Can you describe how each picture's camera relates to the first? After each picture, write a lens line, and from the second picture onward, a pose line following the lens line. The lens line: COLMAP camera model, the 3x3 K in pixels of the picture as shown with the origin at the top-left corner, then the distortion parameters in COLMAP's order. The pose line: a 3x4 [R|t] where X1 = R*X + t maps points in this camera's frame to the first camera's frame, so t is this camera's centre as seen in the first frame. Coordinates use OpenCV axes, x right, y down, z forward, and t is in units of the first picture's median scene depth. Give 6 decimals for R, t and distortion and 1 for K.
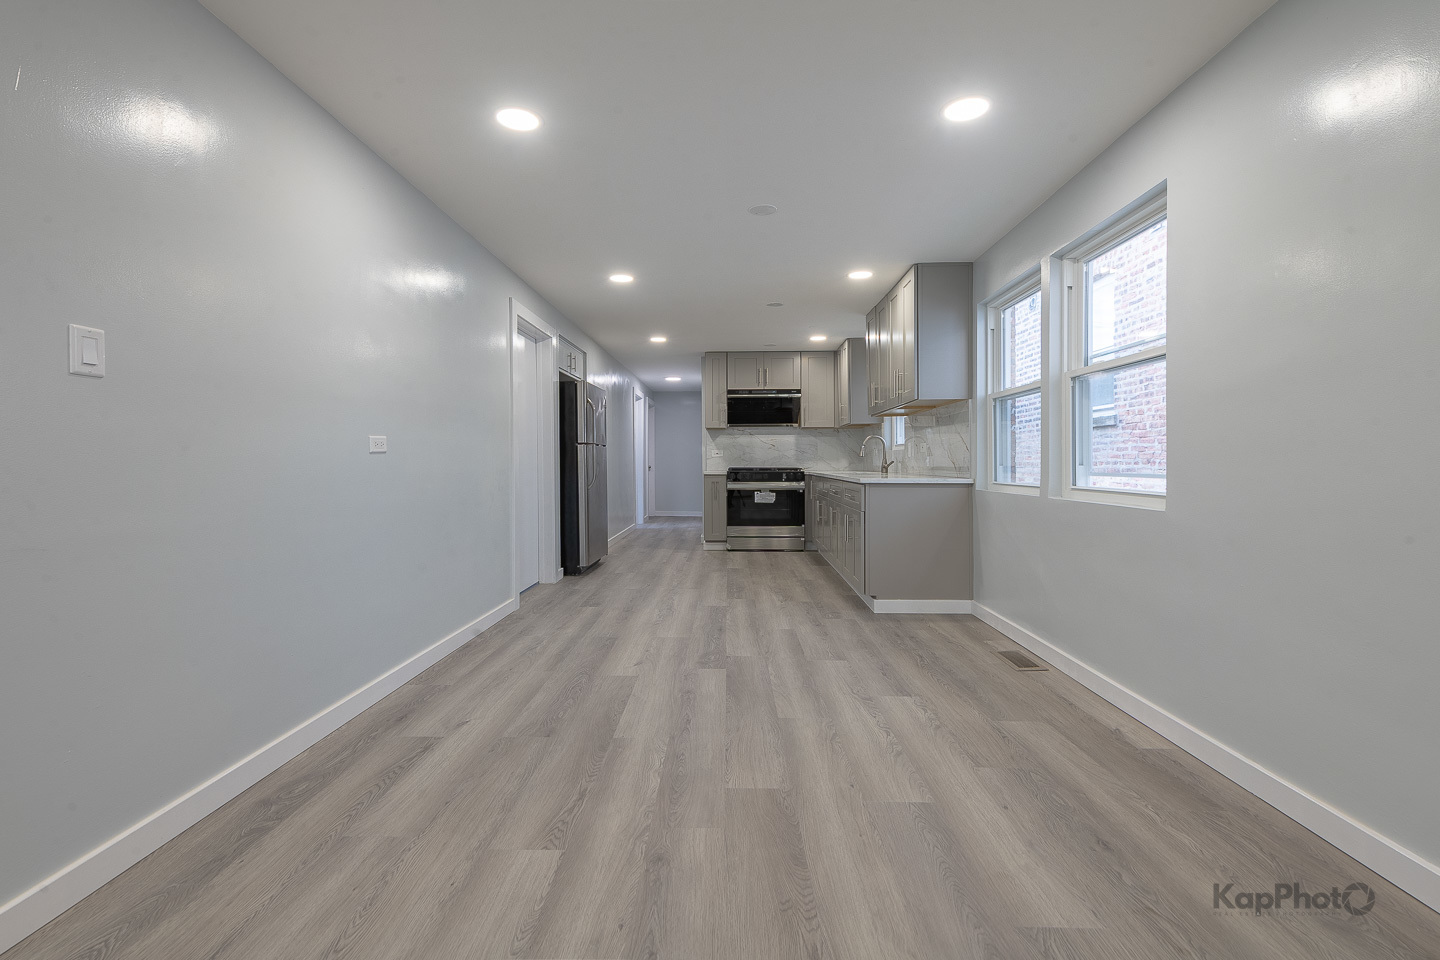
lens RADIAL K [[571.0, 0, 728.0], [0, 571.0, 462.2], [0, 0, 1]] dist [0.008857, -0.000224]
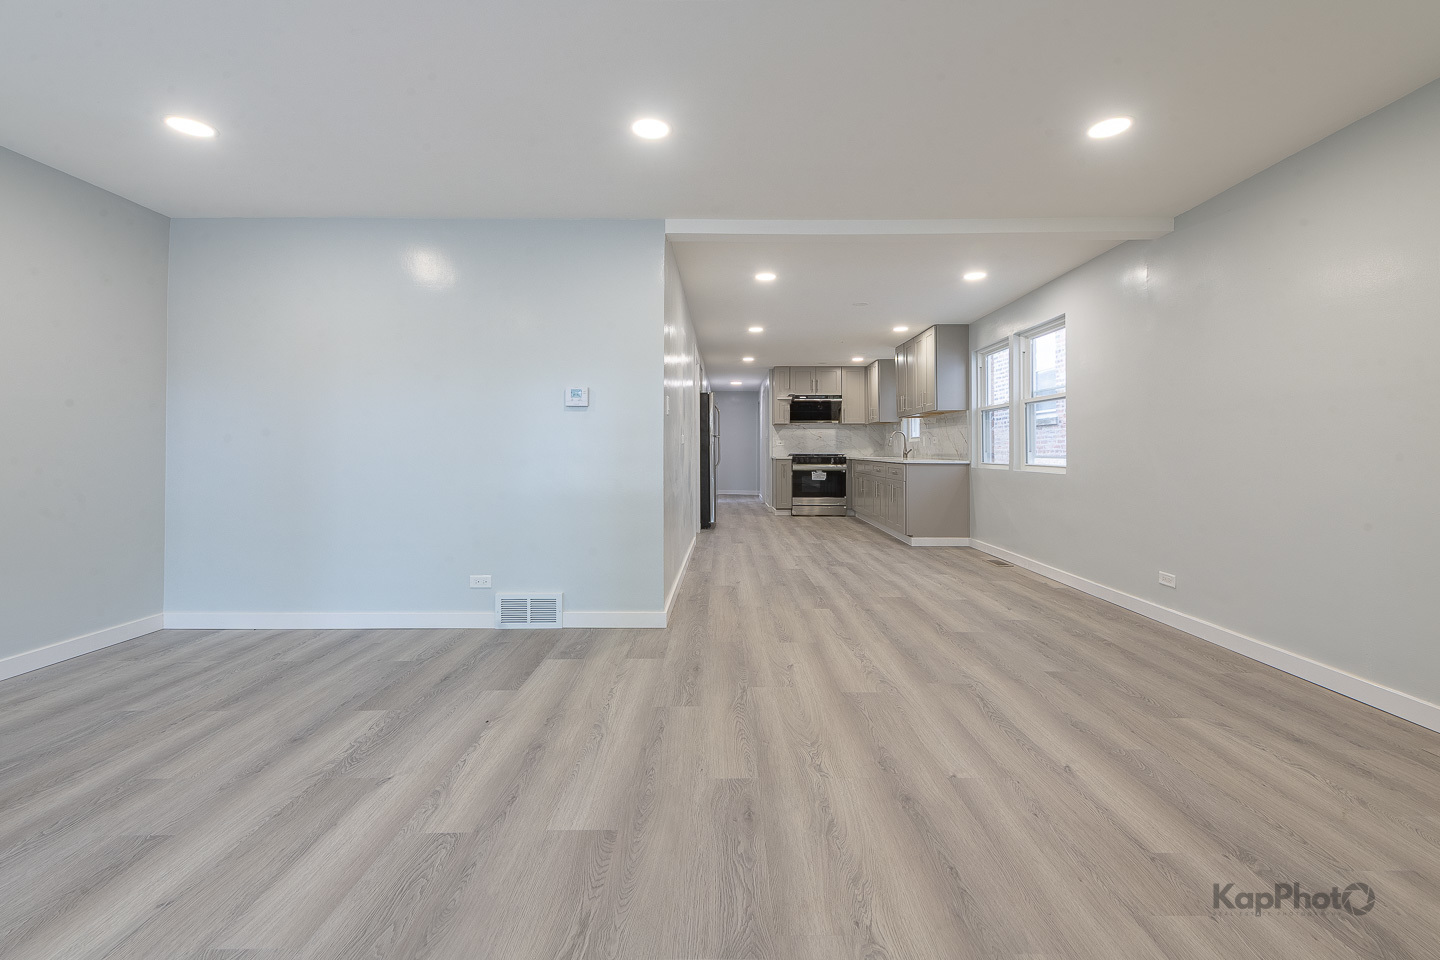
lens RADIAL K [[498.8, 0, 841.1], [0, 498.8, 439.9], [0, 0, 1]] dist [0.004989, -0.000172]
pose [[0.984140, 0.006047, 0.177292, -0.094078], [-0.002517, 0.999794, -0.020132, 0.000166], [-0.177377, 0.019367, 0.983952, -0.167617]]
